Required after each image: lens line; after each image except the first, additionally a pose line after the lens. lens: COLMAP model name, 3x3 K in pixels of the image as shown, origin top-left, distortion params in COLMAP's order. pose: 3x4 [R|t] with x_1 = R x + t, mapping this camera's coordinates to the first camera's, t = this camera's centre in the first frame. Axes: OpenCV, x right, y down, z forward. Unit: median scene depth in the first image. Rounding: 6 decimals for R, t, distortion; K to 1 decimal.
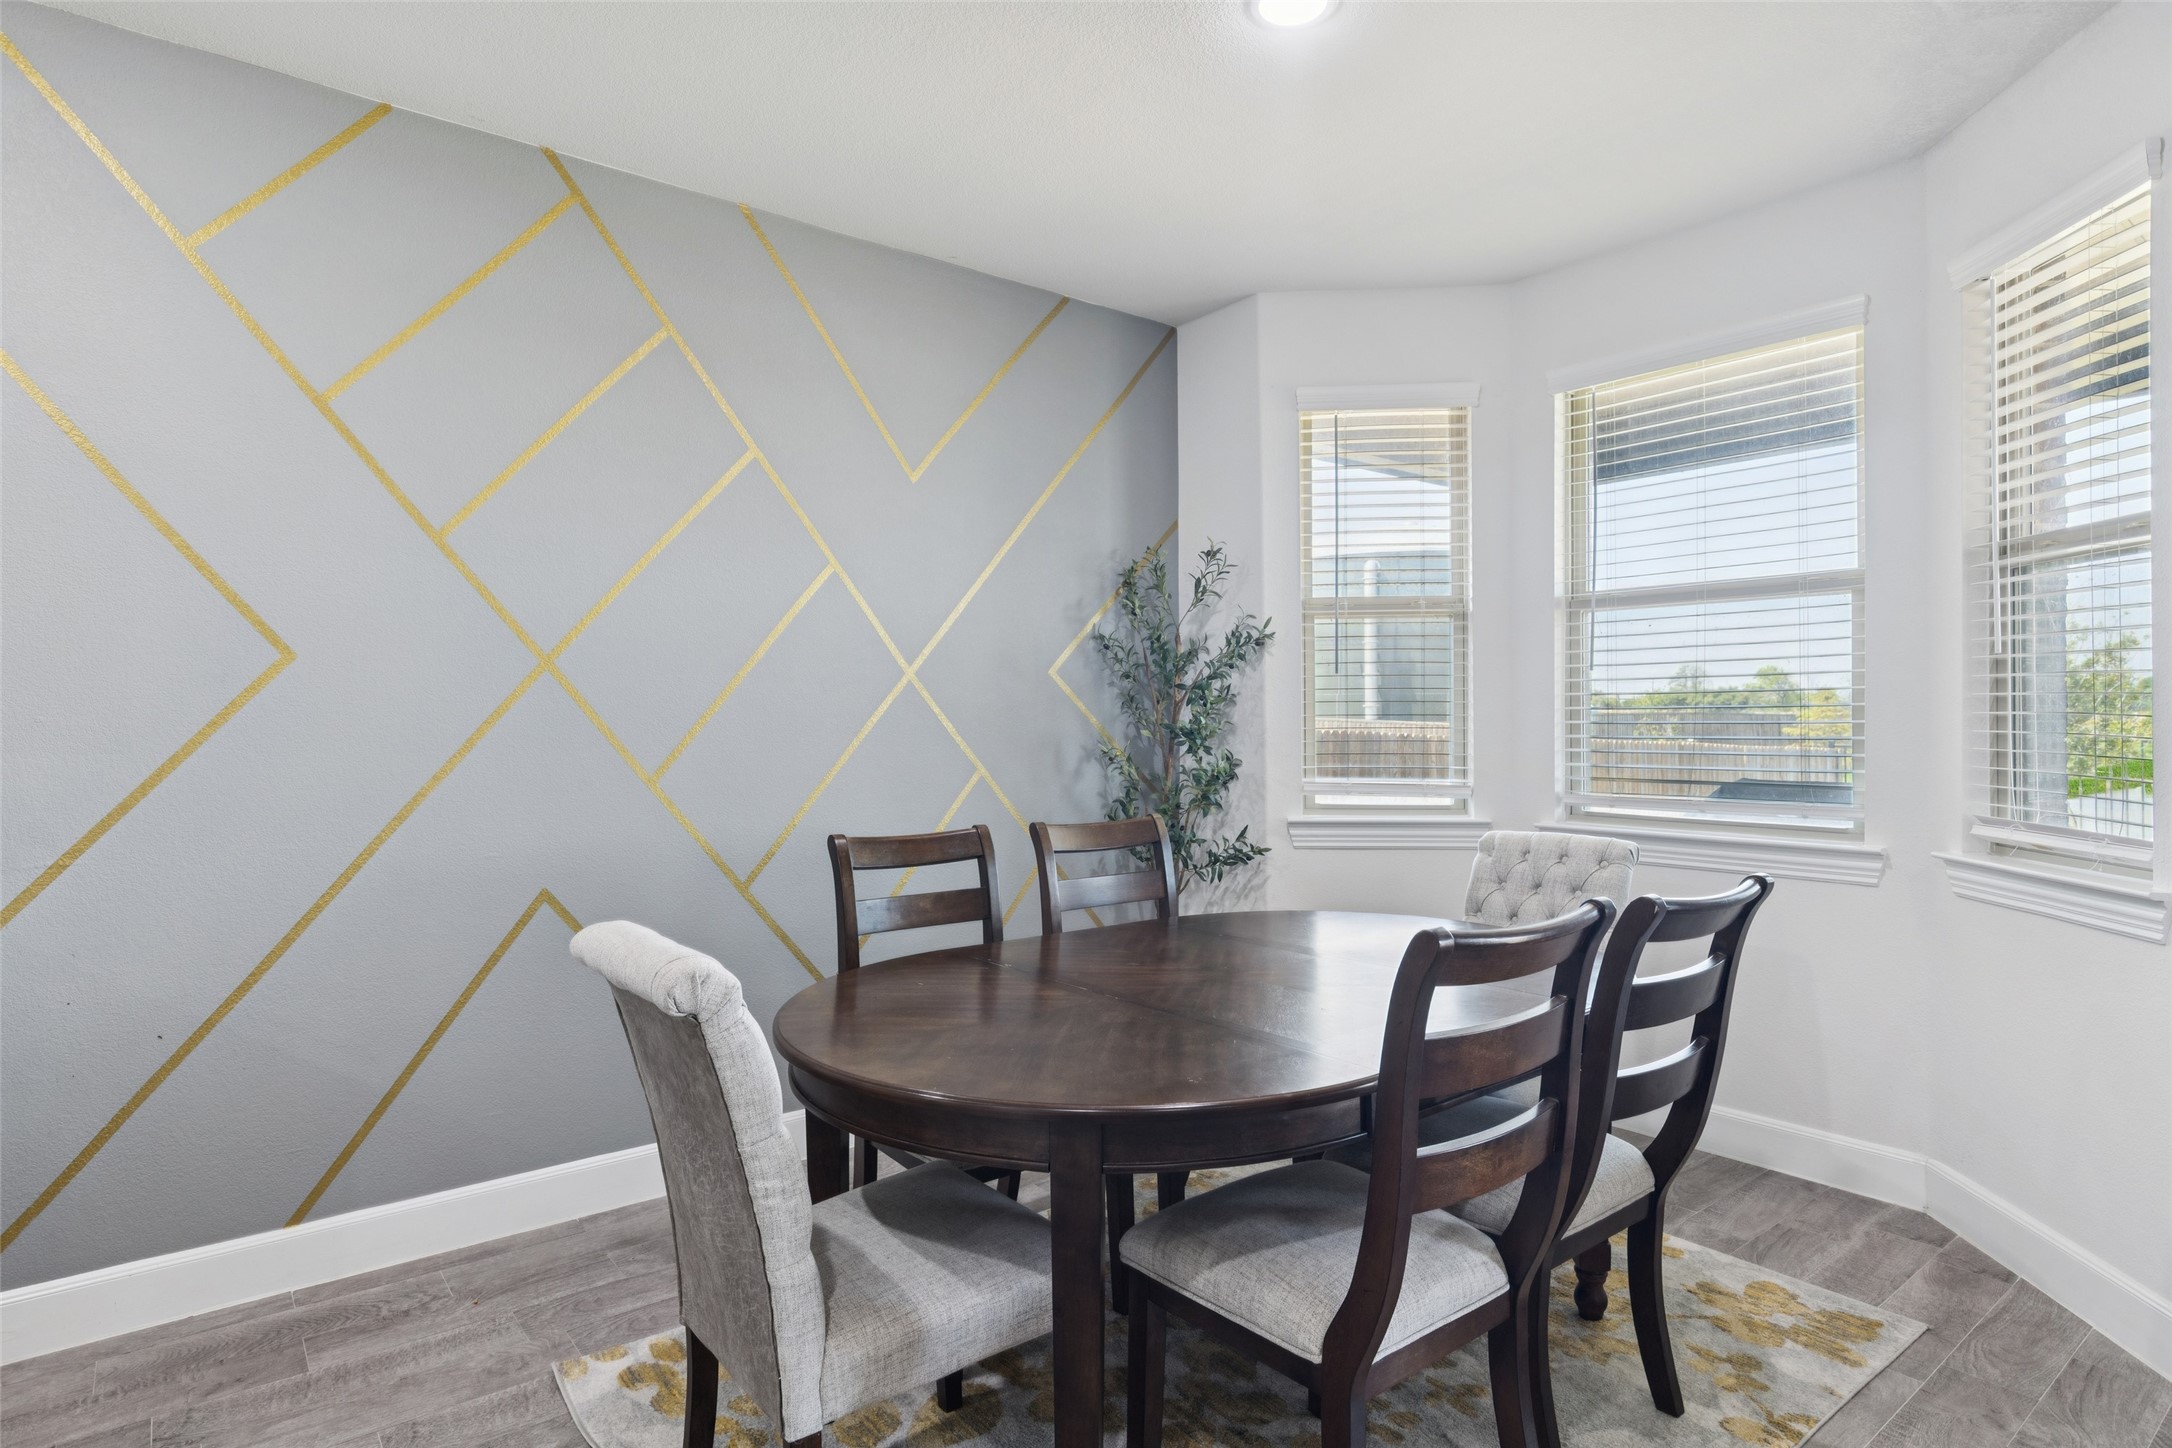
lens RADIAL K [[1140.1, 0, 1082.5], [0, 1140.1, 710.4], [0, 0, 1]] dist [-0.003490, -0.000222]
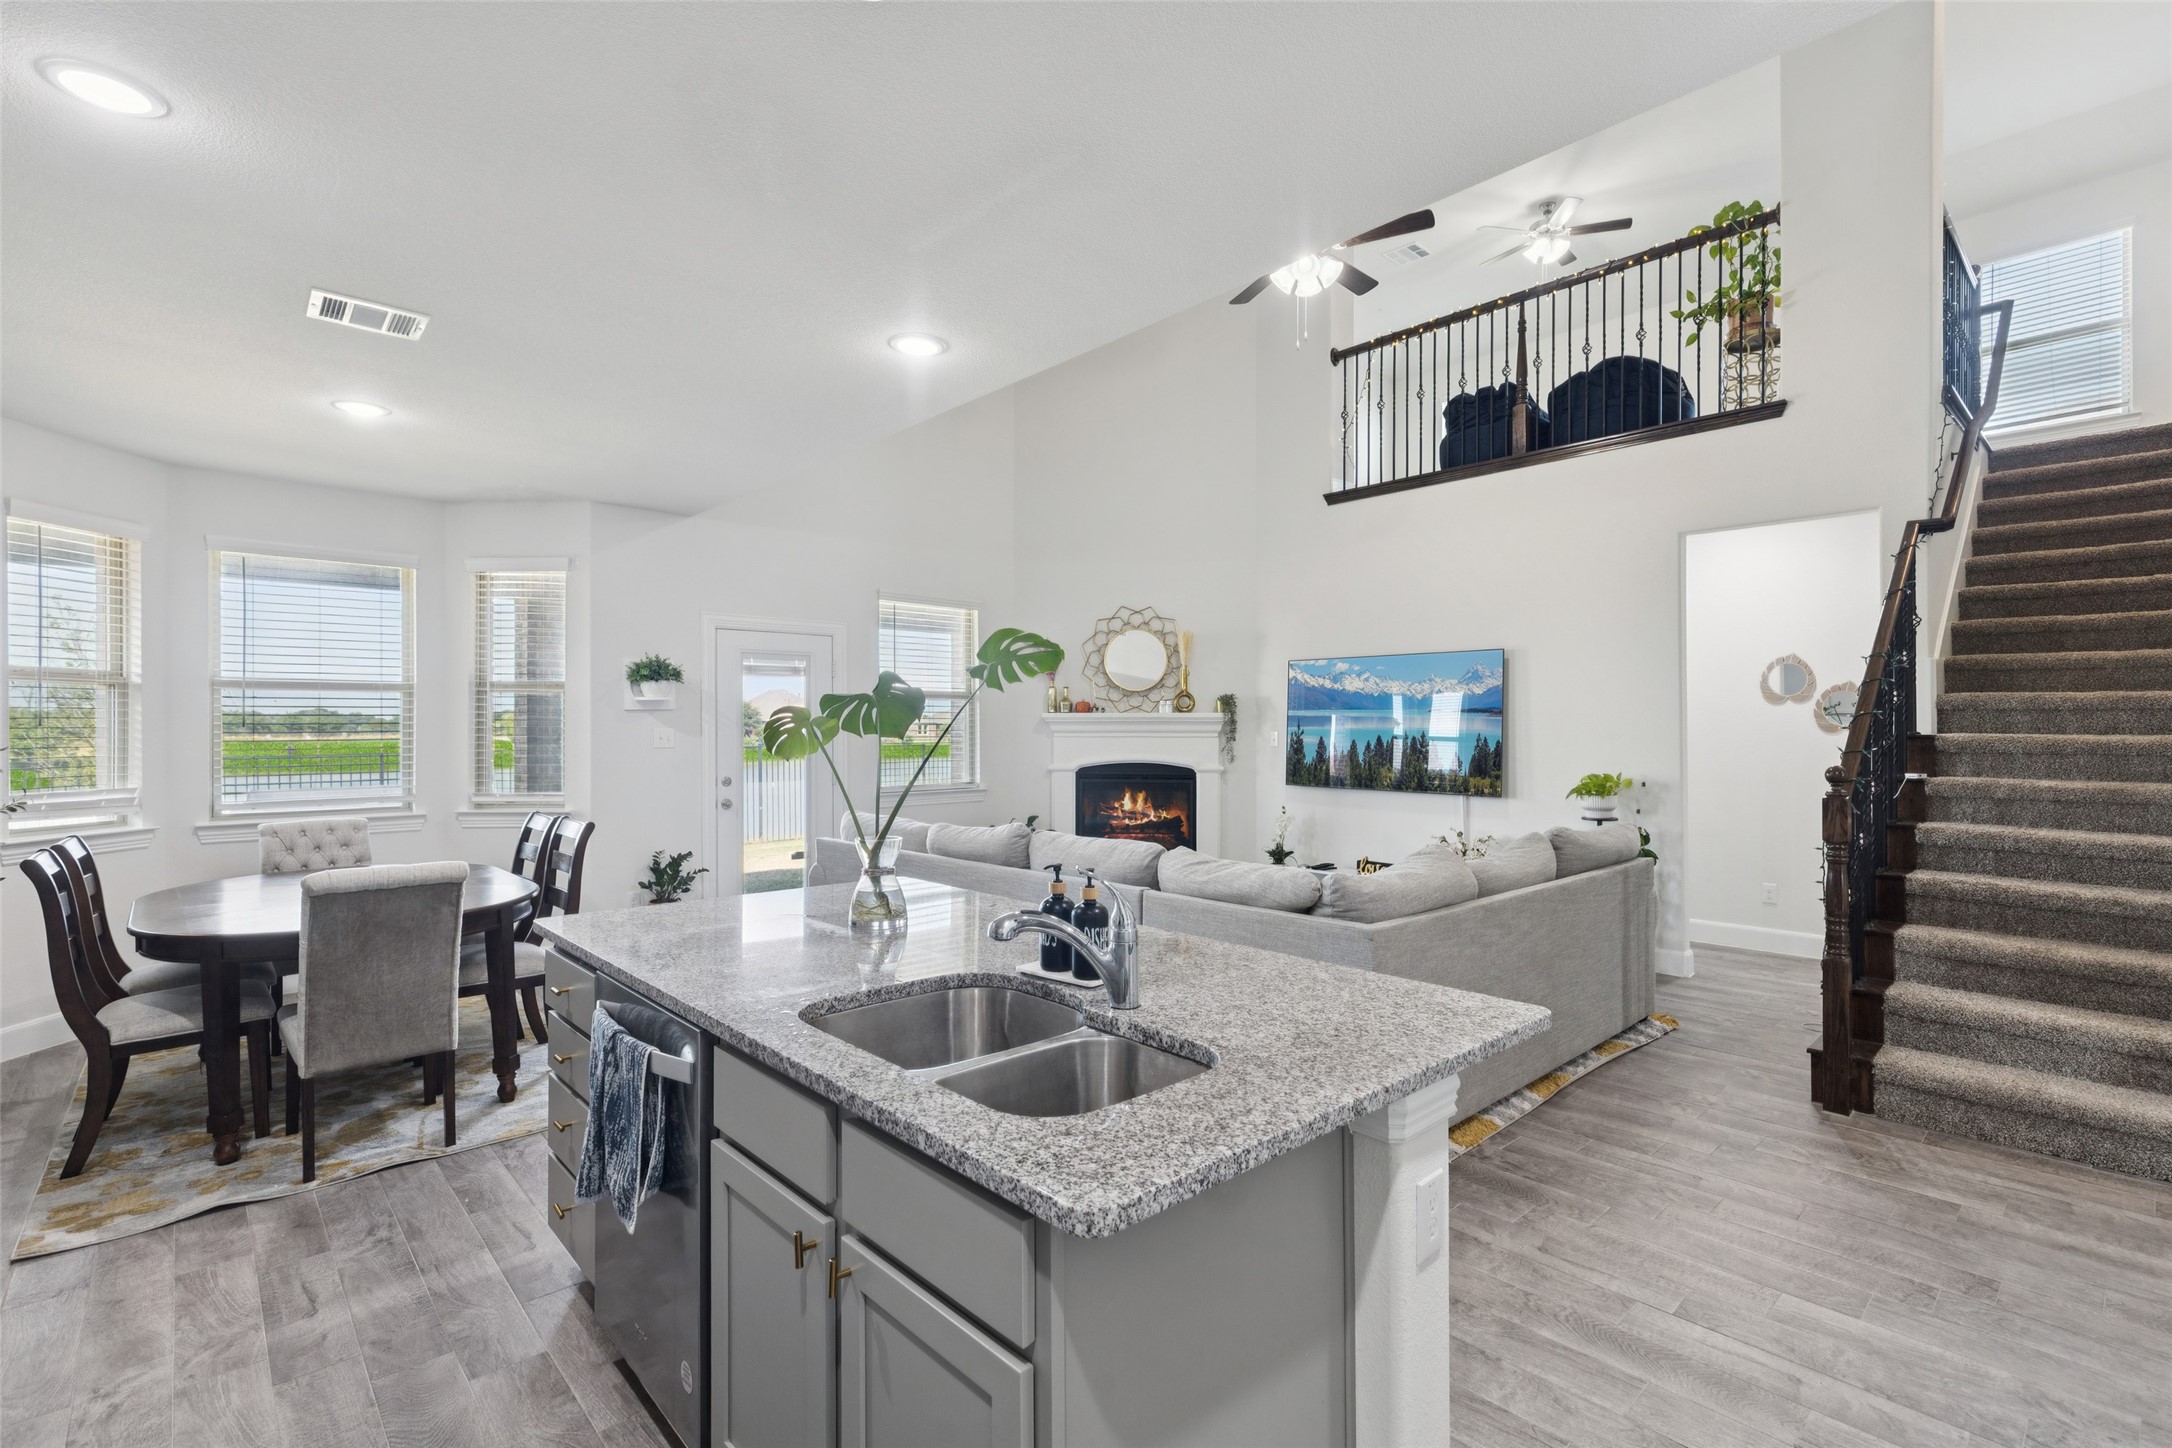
lens RADIAL K [[997.4, 0, 1090.9], [0, 997.4, 723.9], [0, 0, 1]] dist [0.012552, -0.000197]
pose [[-0.087497, 0.004846, 0.996153, -1.385635], [-0.005136, 0.999973, -0.005316, -0.047500], [-0.996152, -0.005581, -0.087470, -0.113611]]
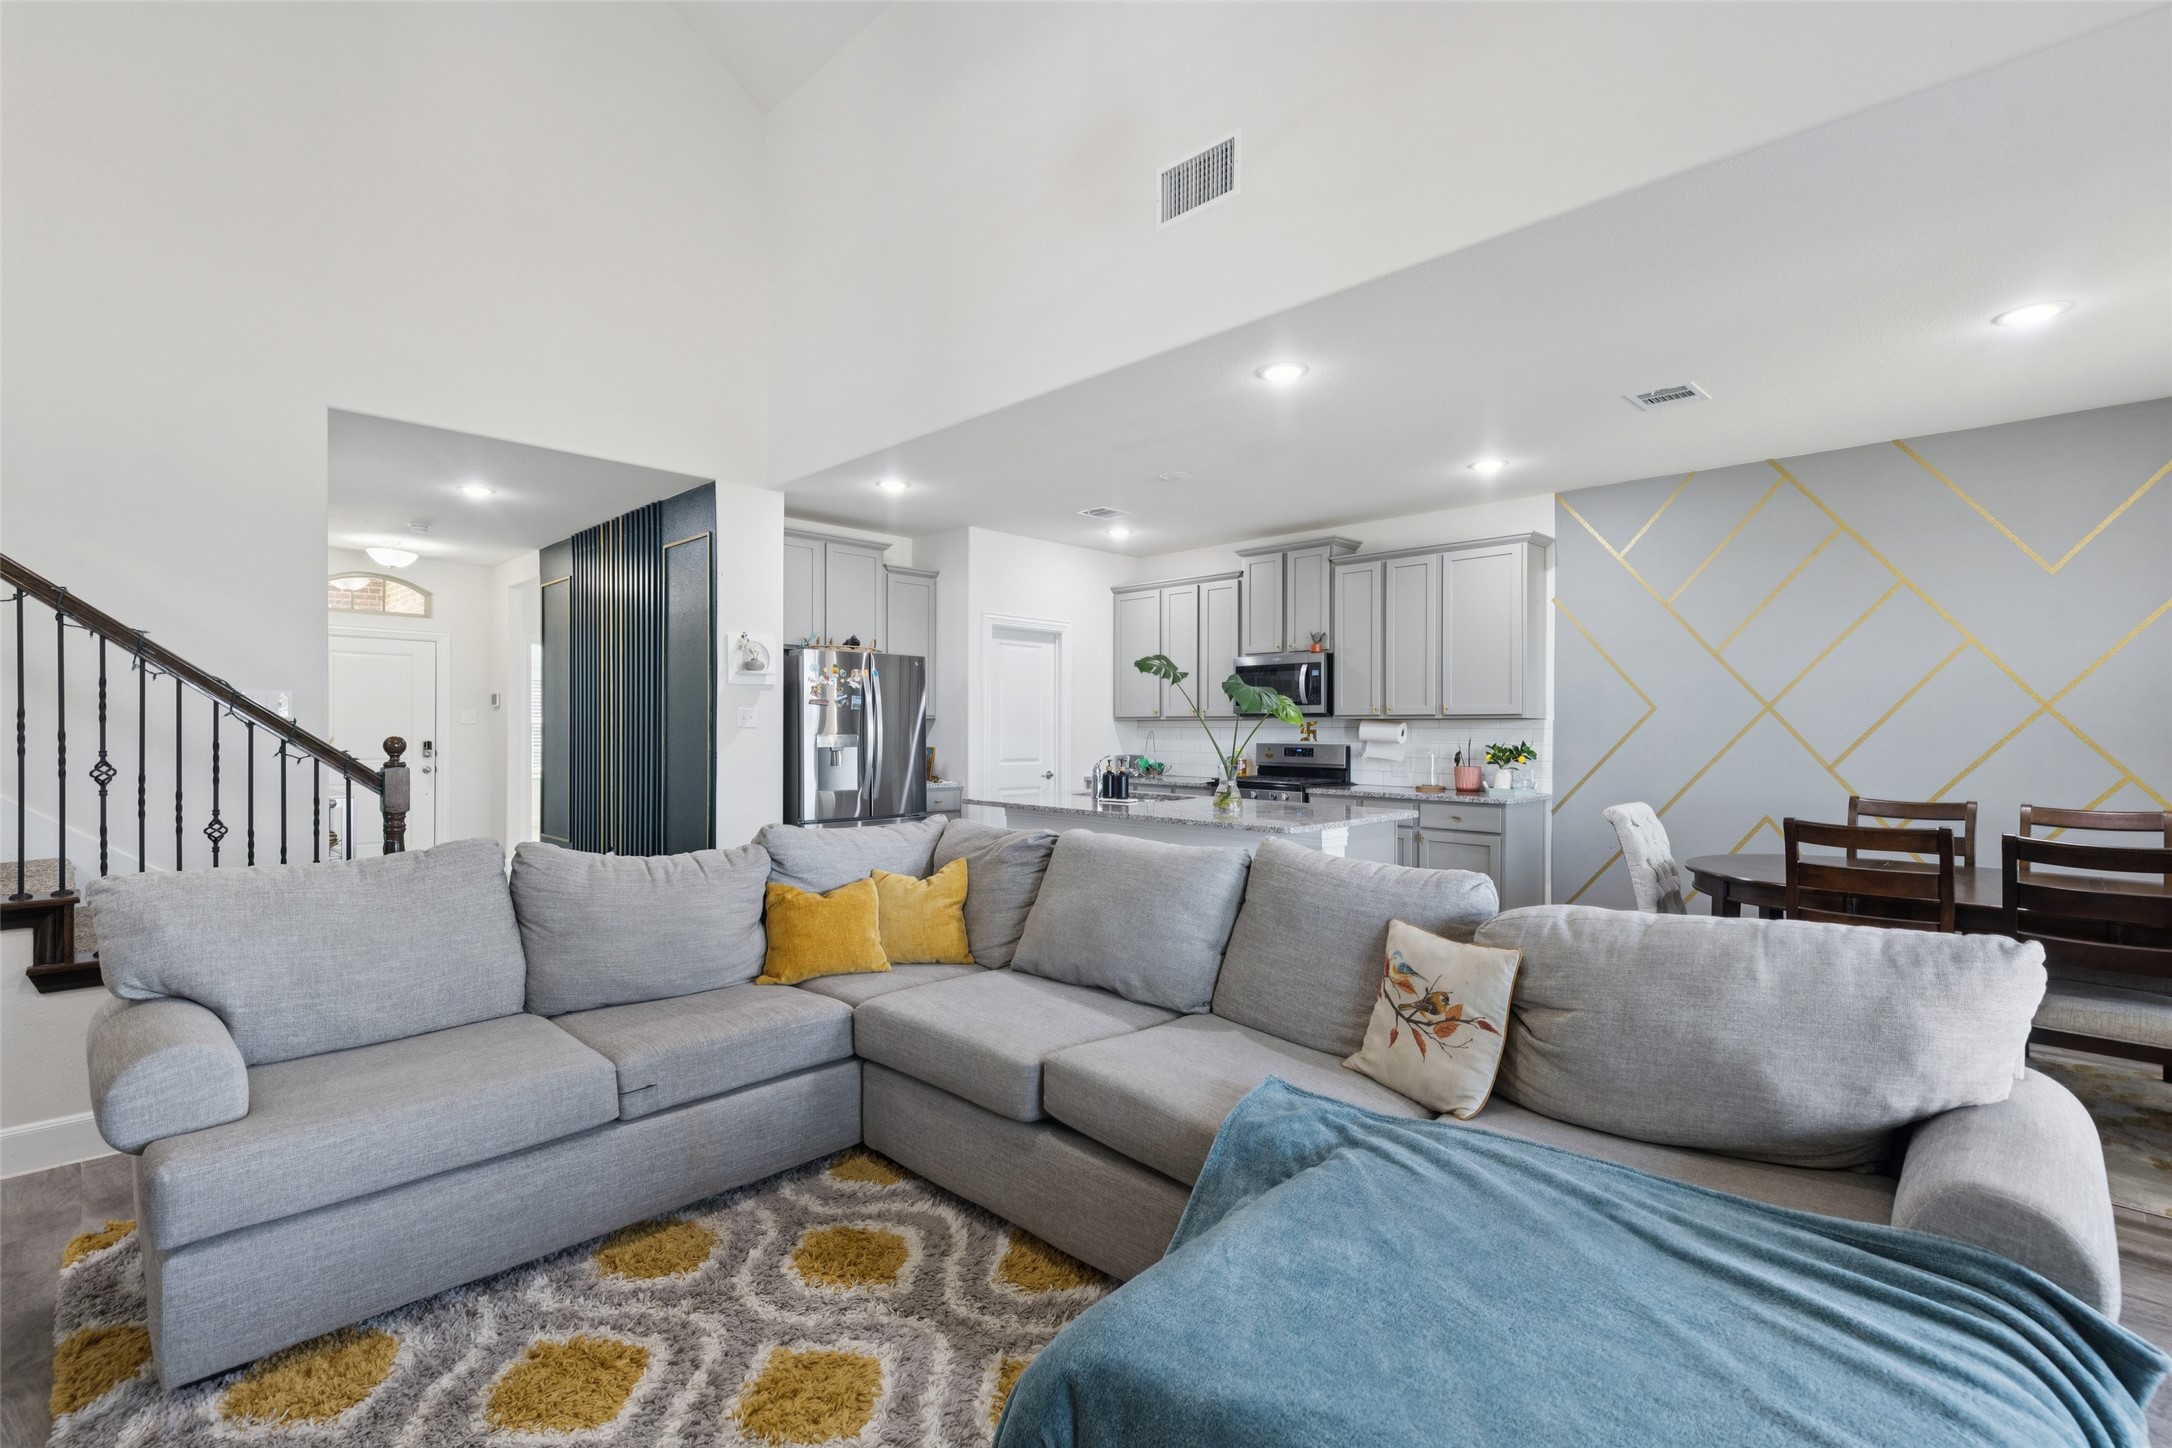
lens RADIAL K [[953.3, 0, 1086.0], [0, 953.3, 724.0], [0, 0, 1]] dist [0.001158, -0.000018]
pose [[0.134950, 0.000778, -0.990852, 1.092887], [0.010814, 0.999939, 0.002258, -0.029416], [0.990793, -0.011020, 0.134933, -0.476548]]
